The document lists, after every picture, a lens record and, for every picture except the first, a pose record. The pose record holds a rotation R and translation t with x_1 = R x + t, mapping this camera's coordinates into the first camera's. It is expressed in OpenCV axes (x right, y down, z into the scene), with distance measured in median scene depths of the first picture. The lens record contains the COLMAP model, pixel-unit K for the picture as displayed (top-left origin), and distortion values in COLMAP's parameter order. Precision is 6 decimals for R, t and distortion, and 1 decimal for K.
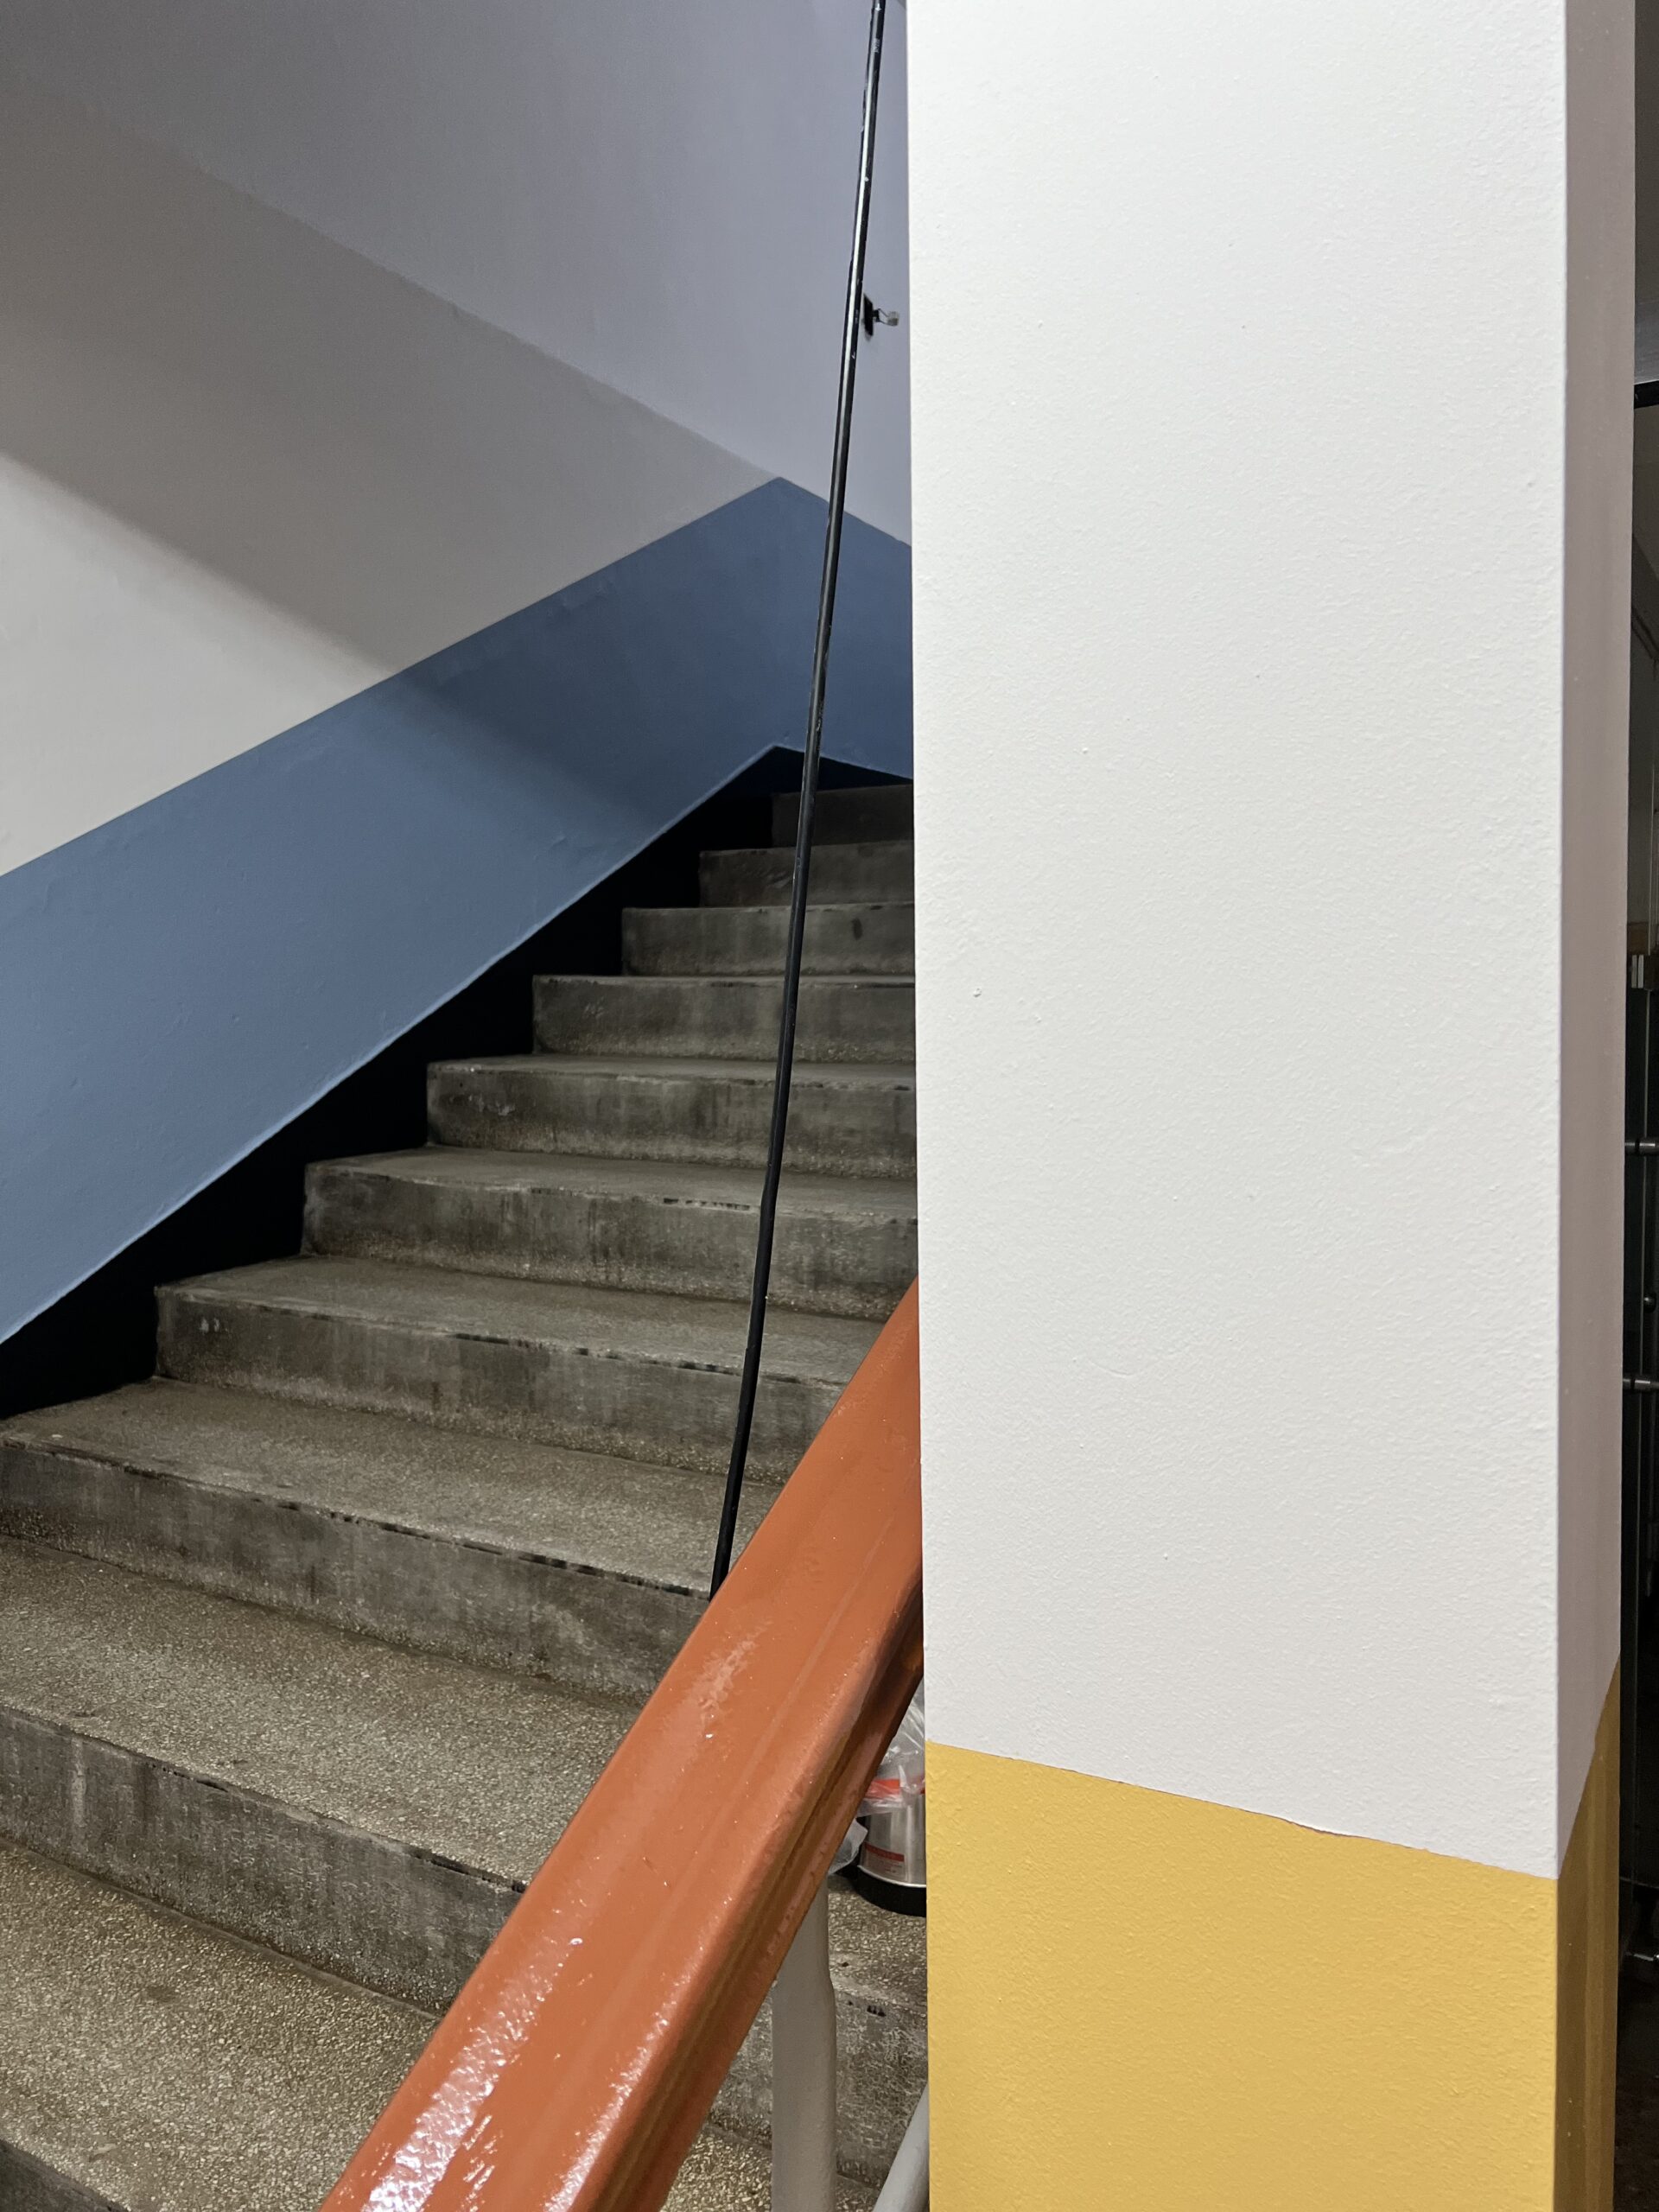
lens RADIAL K [[1620.2, 0, 829.5], [0, 1620.2, 1106.0], [0, 0, 1]] dist [0.078492, -0.153316]
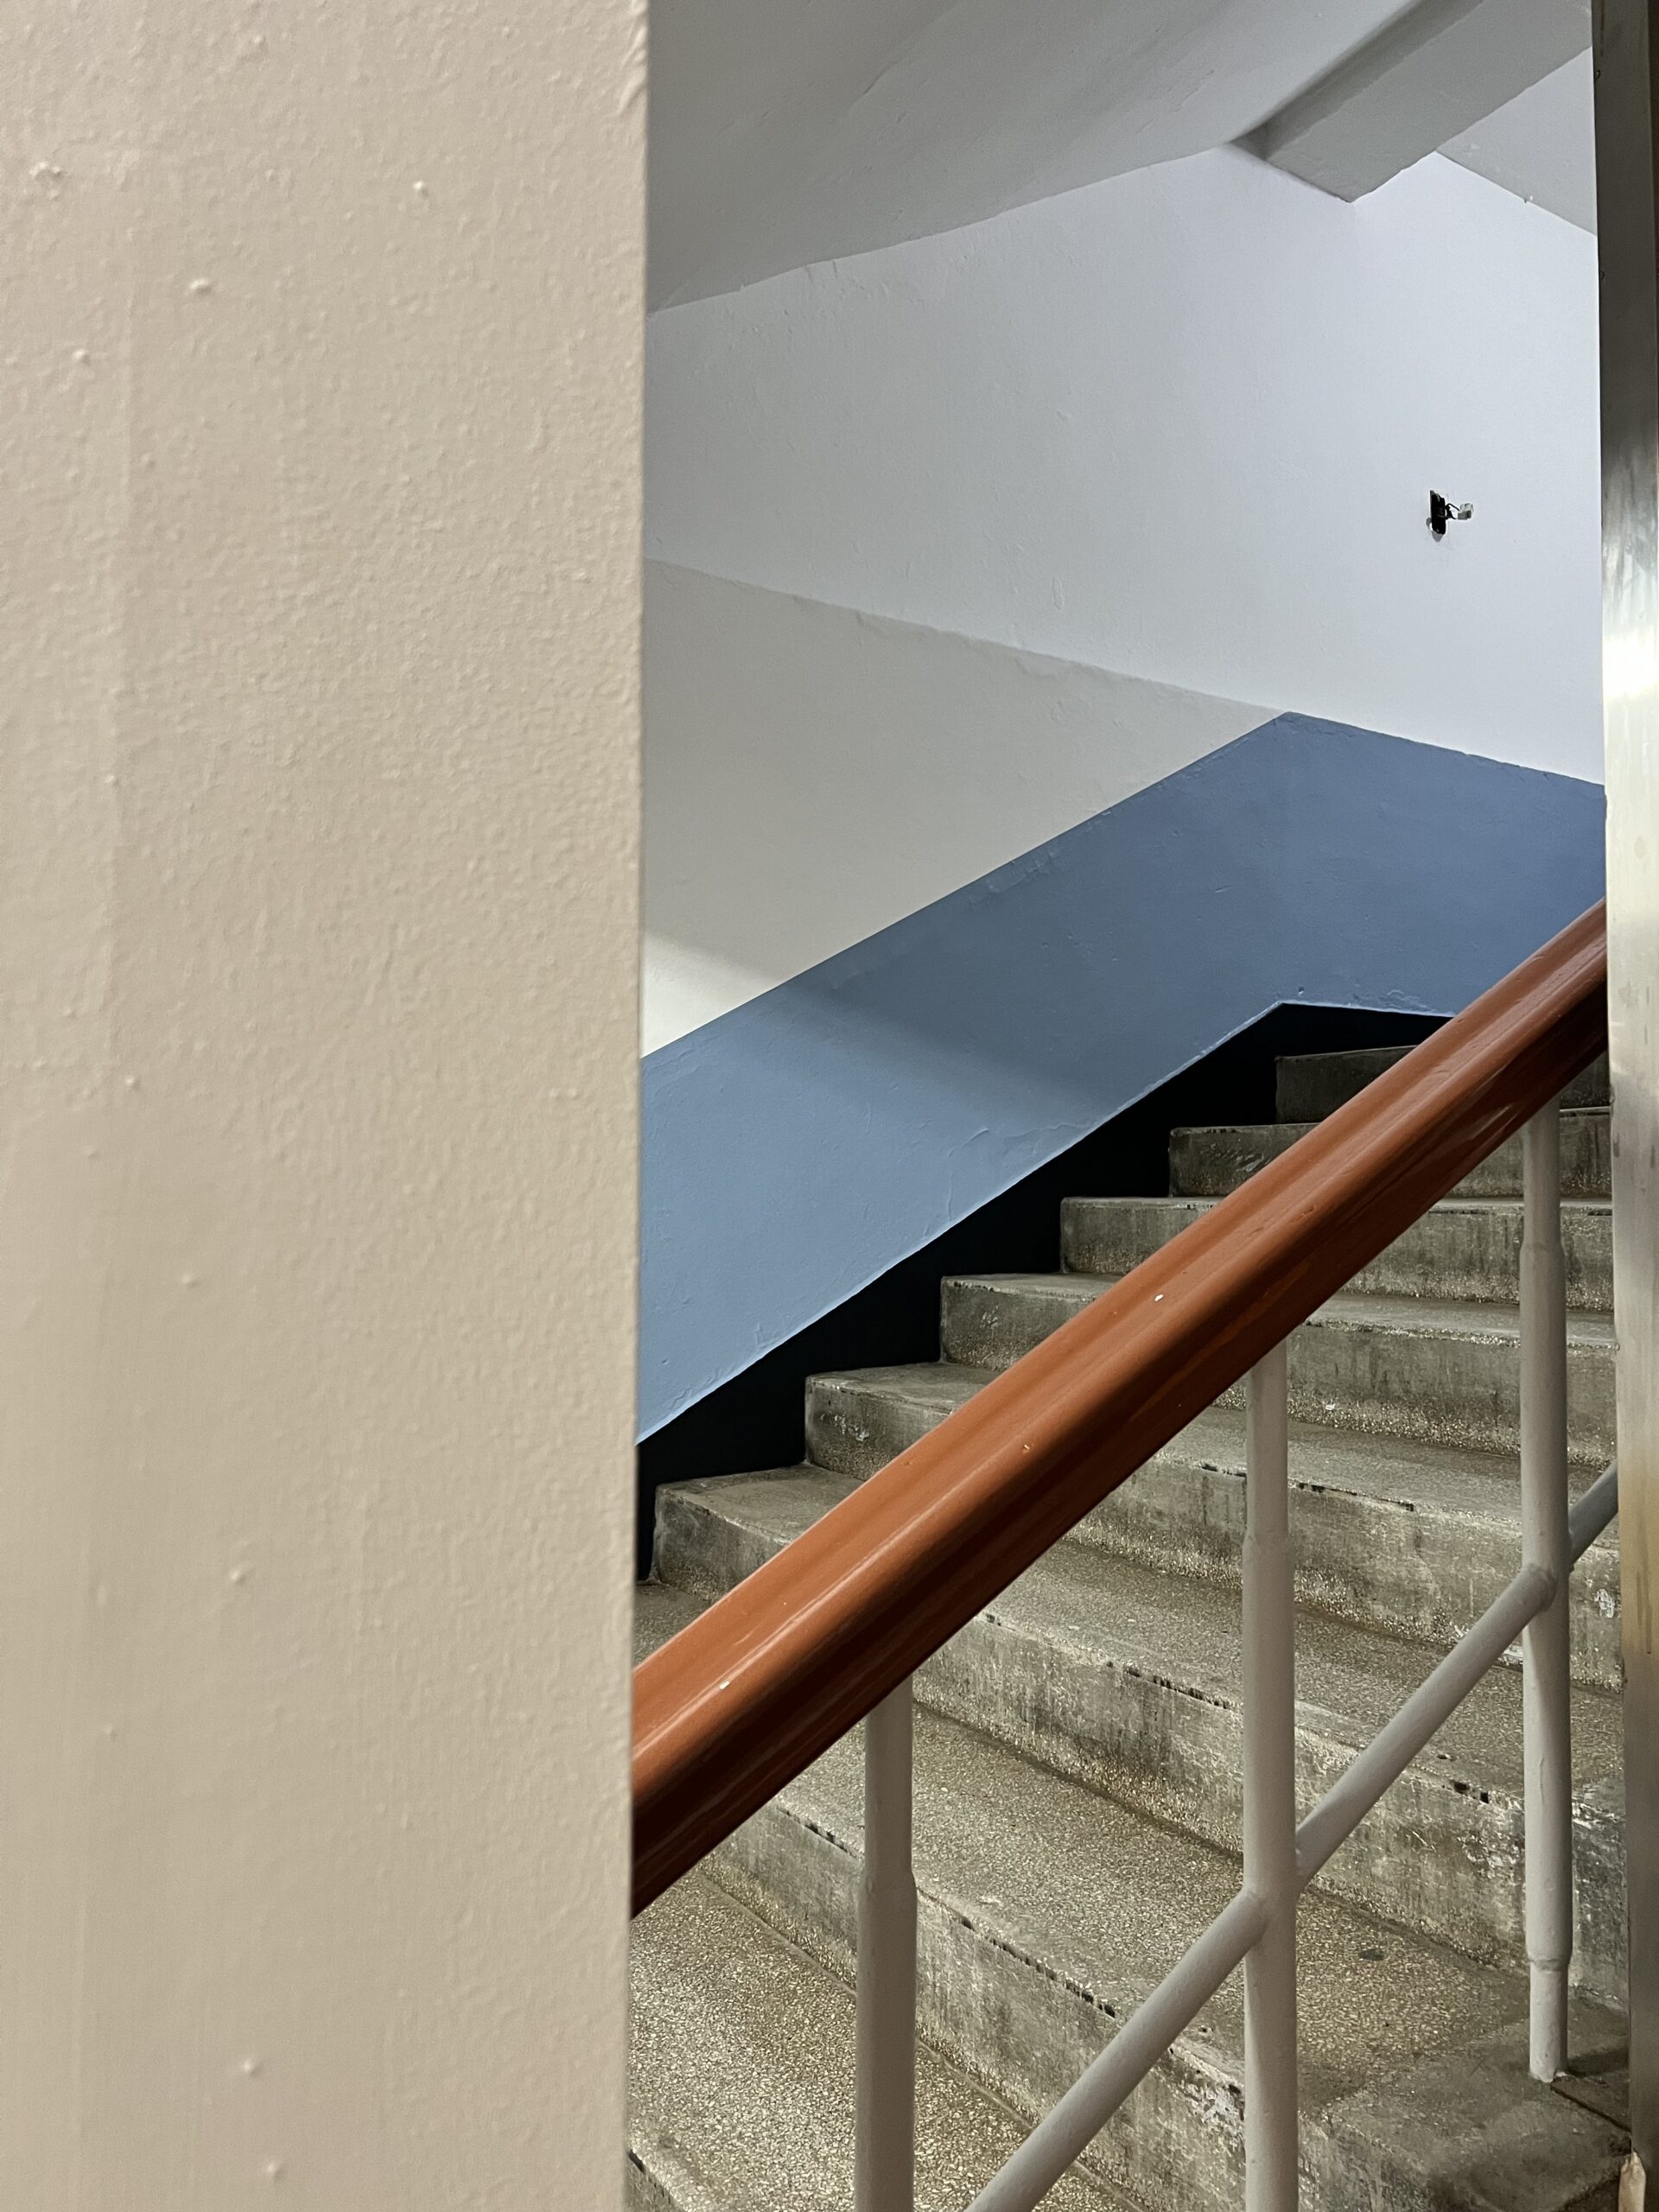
lens RADIAL K [[1620.2, 0, 829.5], [0, 1620.2, 1106.0], [0, 0, 1]] dist [0.078492, -0.153316]
pose [[0.883196, -0.024409, -0.468368, 0.269339], [-0.031631, 0.993271, -0.111412, -0.096286], [0.467935, 0.113214, 0.876481, 0.182296]]
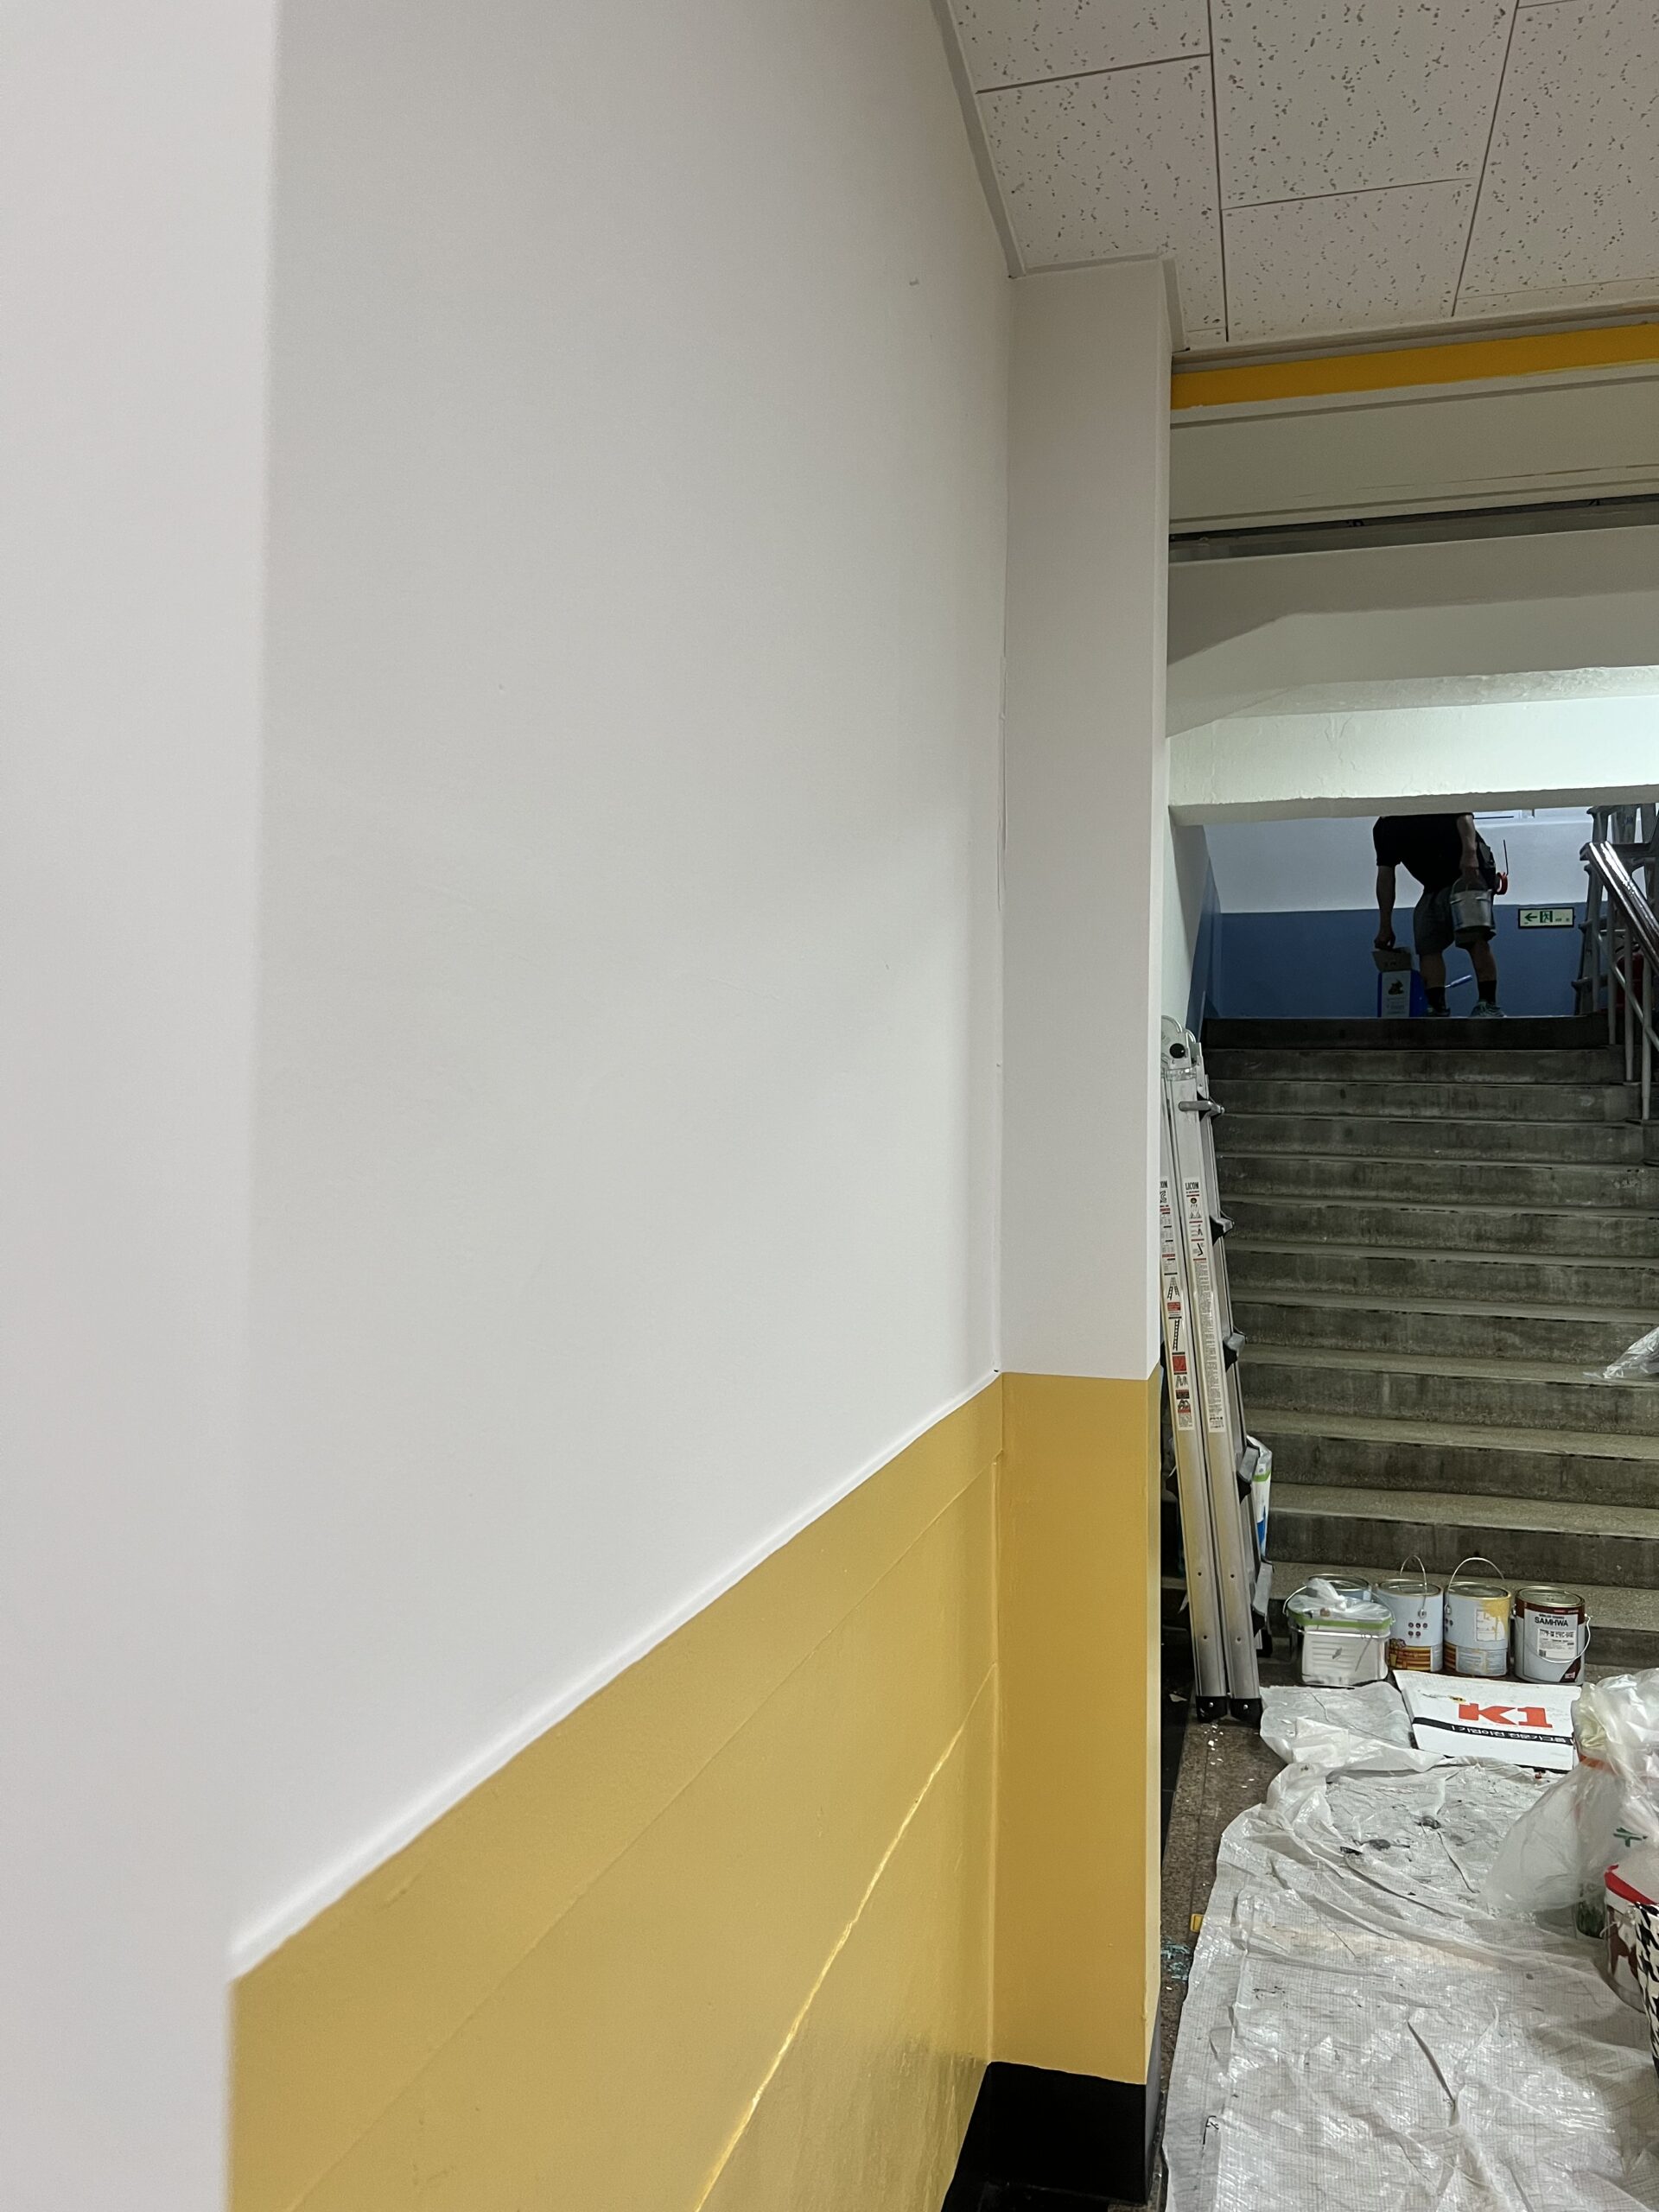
lens RADIAL K [[1620.2, 0, 829.5], [0, 1620.2, 1106.0], [0, 0, 1]] dist [0.078492, -0.153316]
pose [[0.961428, 0.026582, 0.273770, -1.592655], [-0.007885, 0.997574, -0.069168, 0.078579], [-0.274944, 0.064342, 0.959305, -1.138779]]
